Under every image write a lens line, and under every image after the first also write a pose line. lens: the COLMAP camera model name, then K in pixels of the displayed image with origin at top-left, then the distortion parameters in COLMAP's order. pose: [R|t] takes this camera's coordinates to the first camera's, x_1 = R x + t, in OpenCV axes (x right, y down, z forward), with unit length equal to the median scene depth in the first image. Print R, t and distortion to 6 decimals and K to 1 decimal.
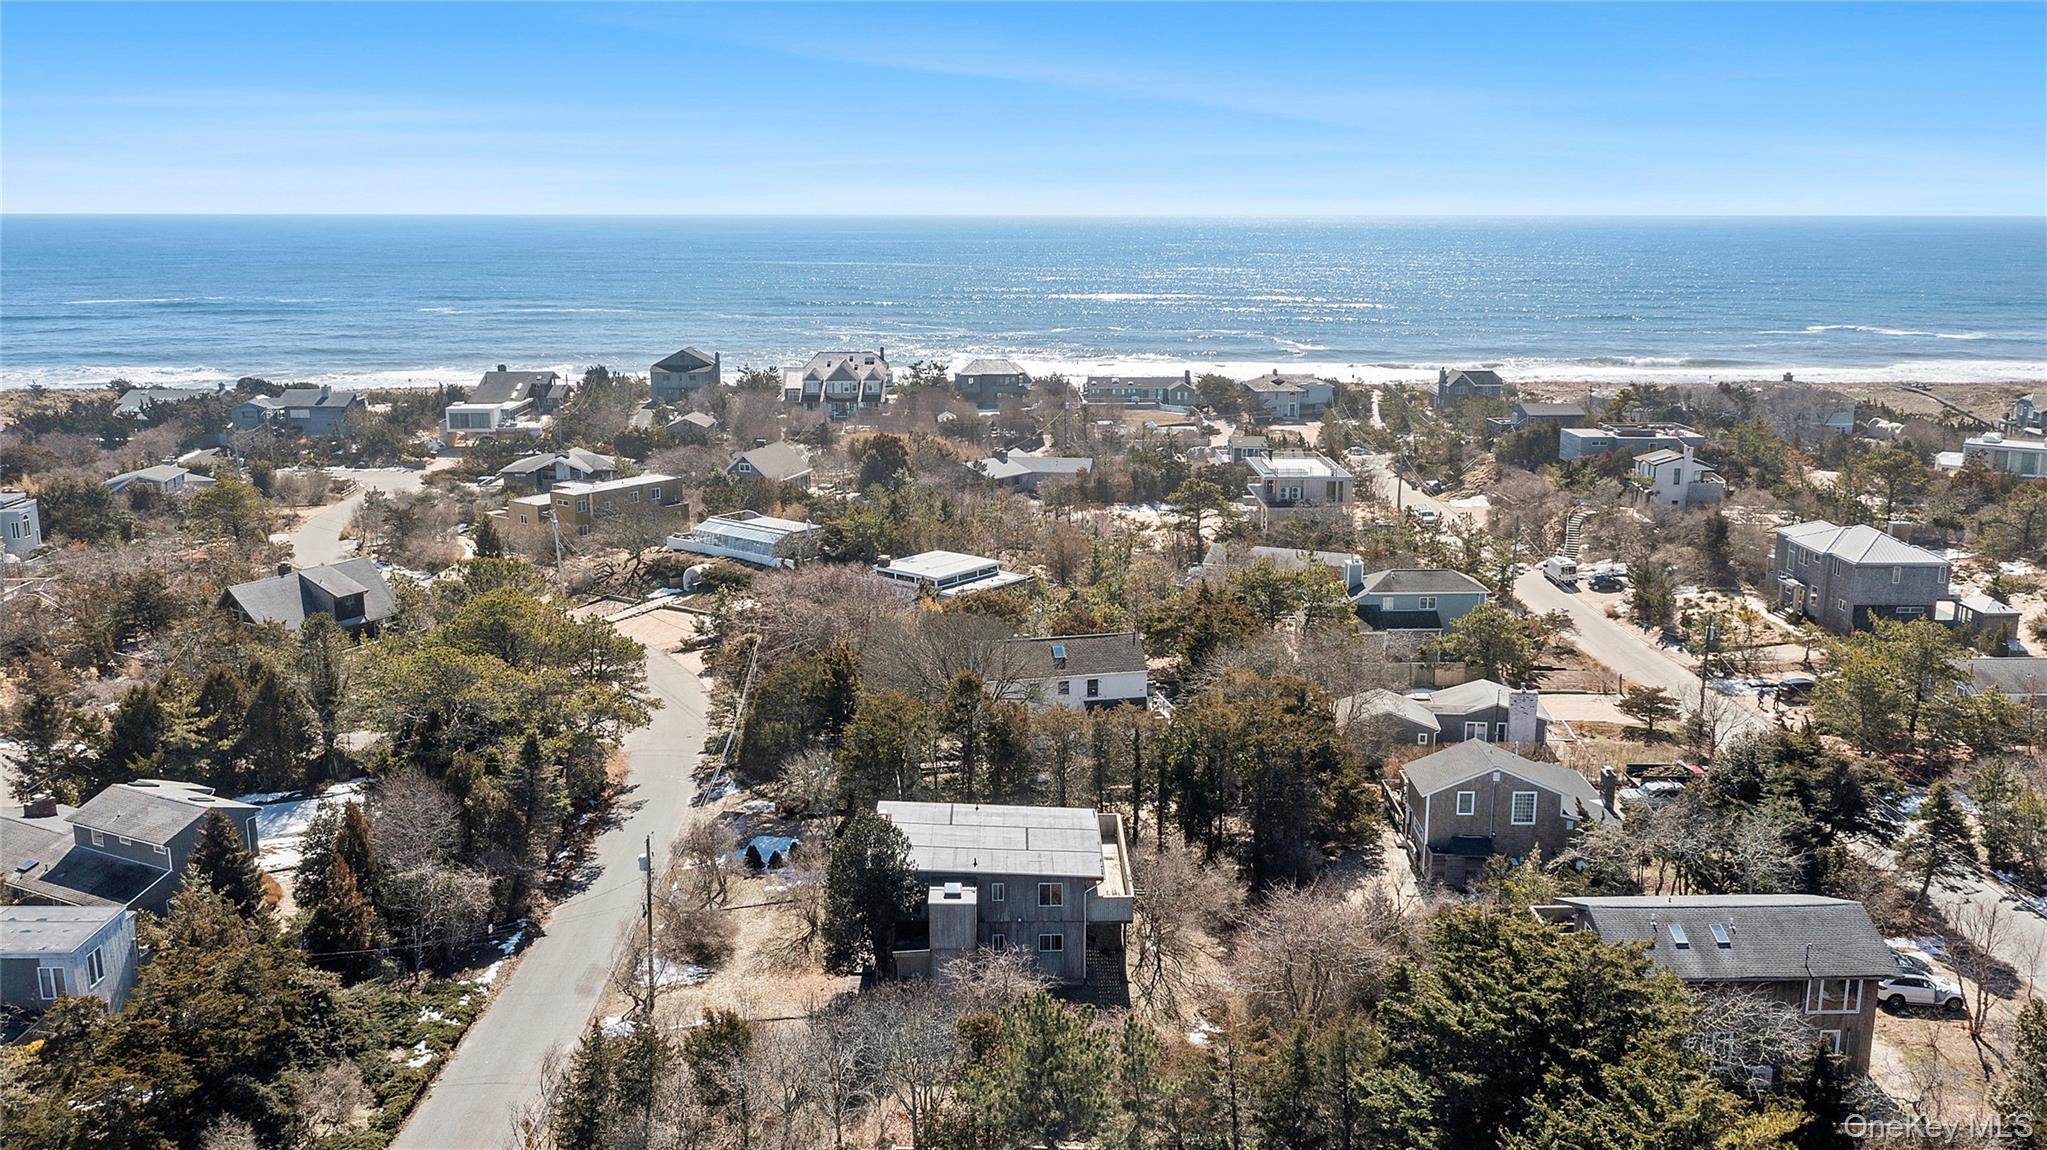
lens RADIAL K [[1662.8, 0, 1007.7], [0, 1662.8, 567.3], [0, 0, 1]] dist [-0.018602, 0.005849]
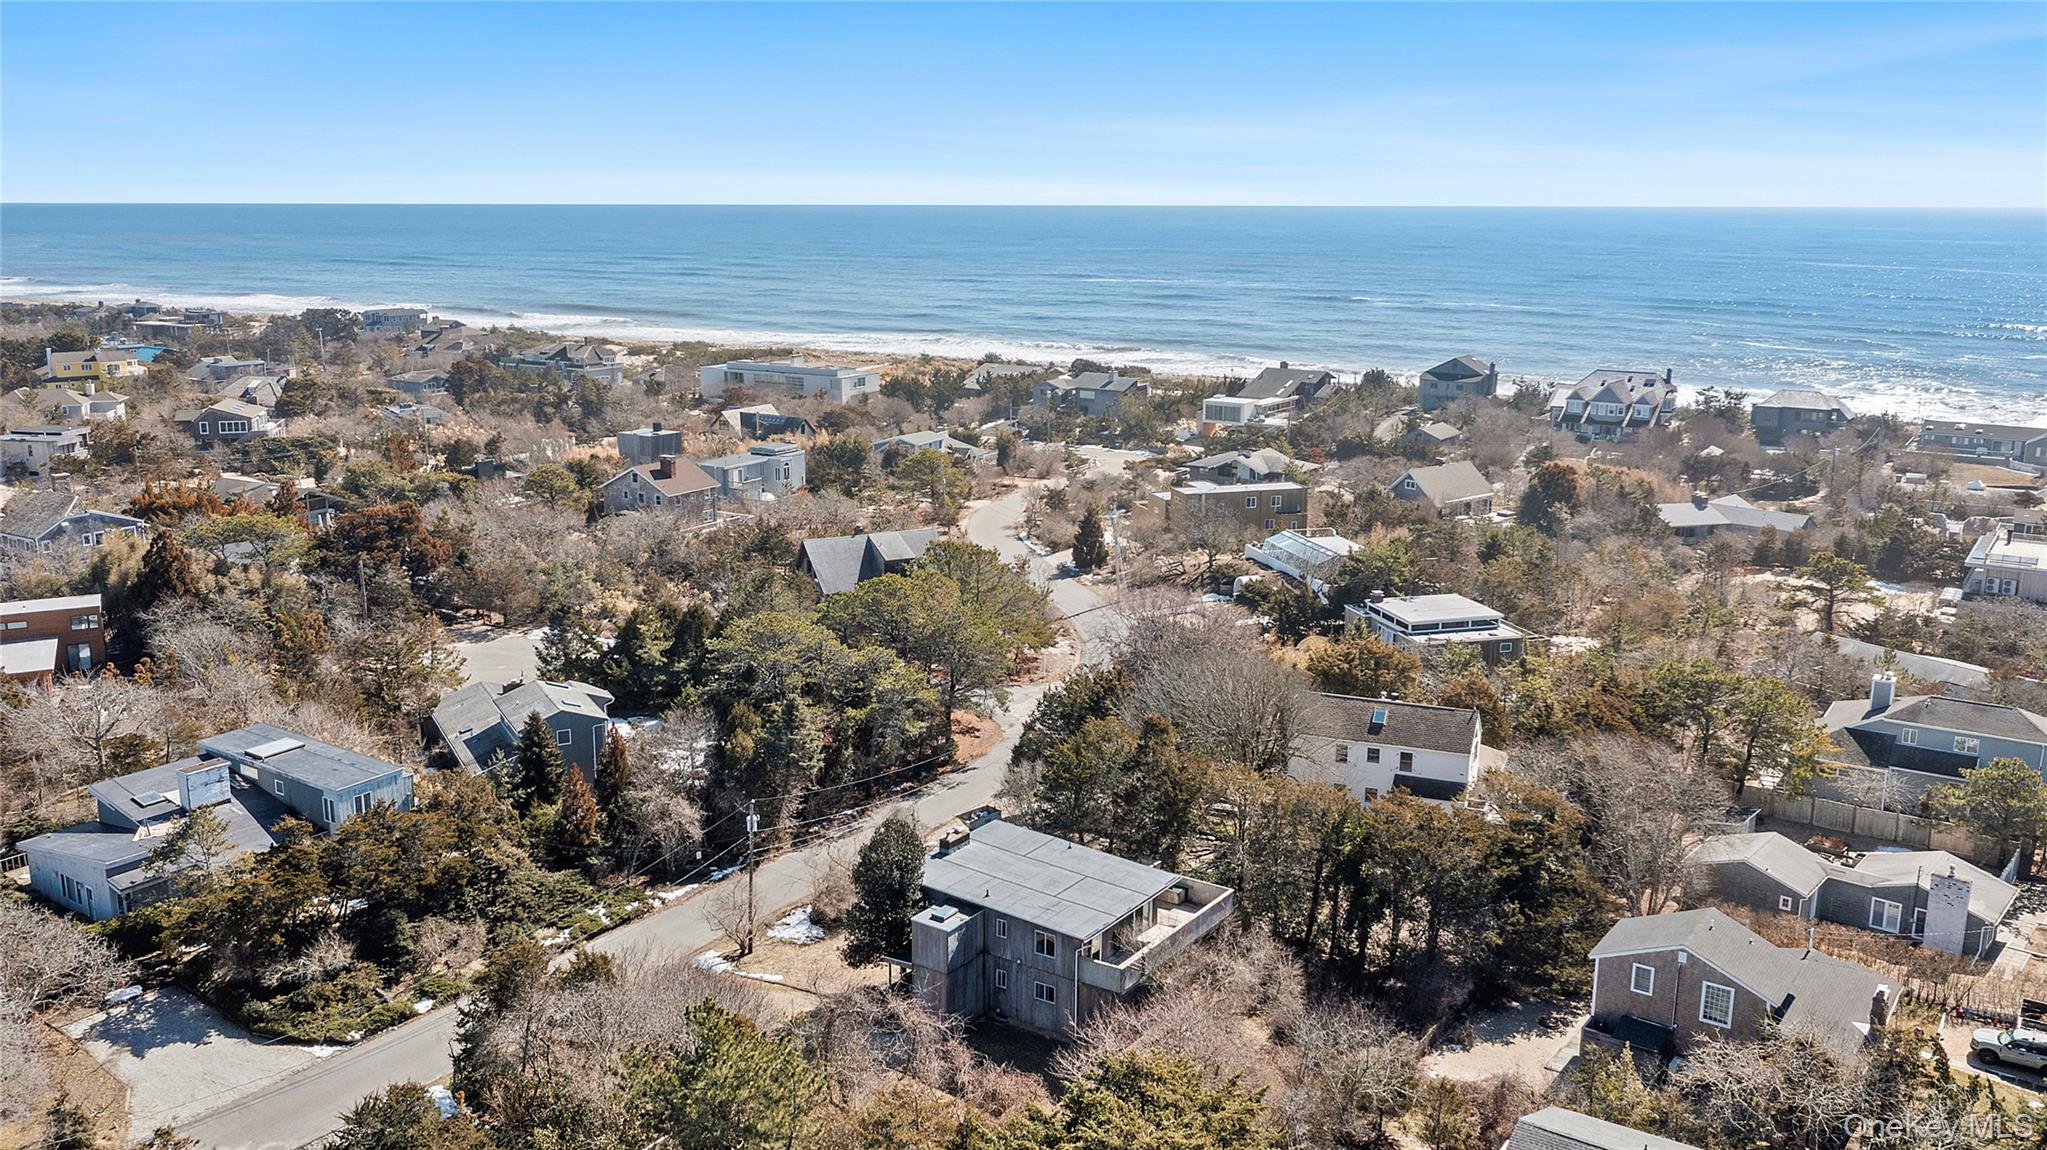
lens RADIAL K [[1662.8, 0, 1002.8], [0, 1662.8, 588.0], [0, 0, 1]] dist [-0.018602, 0.005849]
pose [[0.816067, 0.137277, -0.561418, 0.306079], [-0.126639, 0.990249, 0.058053, -0.039514], [0.563913, 0.023722, 0.825493, 0.091126]]
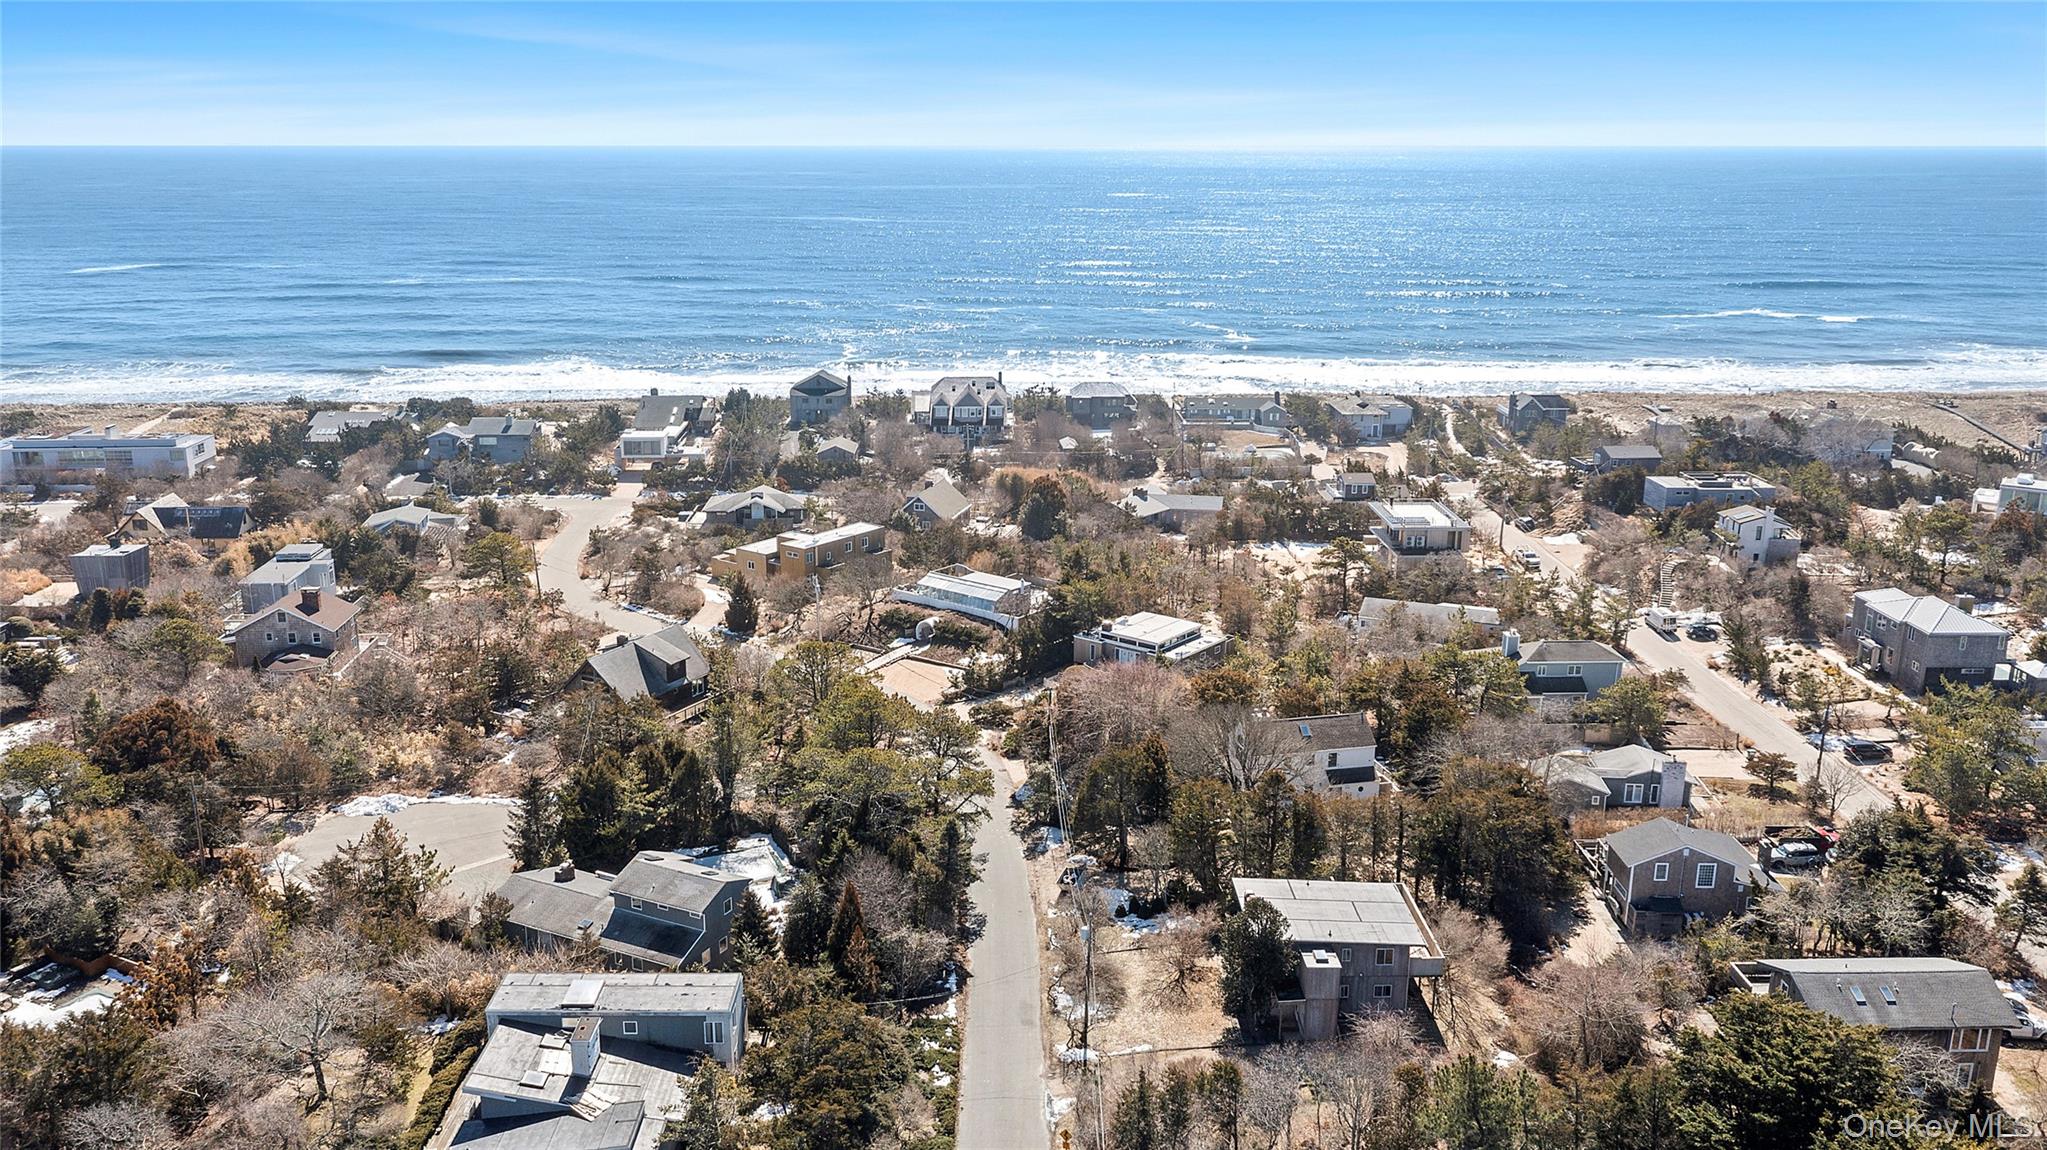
lens RADIAL K [[1662.8, 0, 972.5], [0, 1662.8, 573.1], [0, 0, 1]] dist [-0.018602, 0.005849]
pose [[0.999981, 0.002183, -0.005726, -0.174048], [-0.001913, 0.998903, 0.046785, -0.102616], [0.005822, -0.046773, 0.998889, -0.196156]]
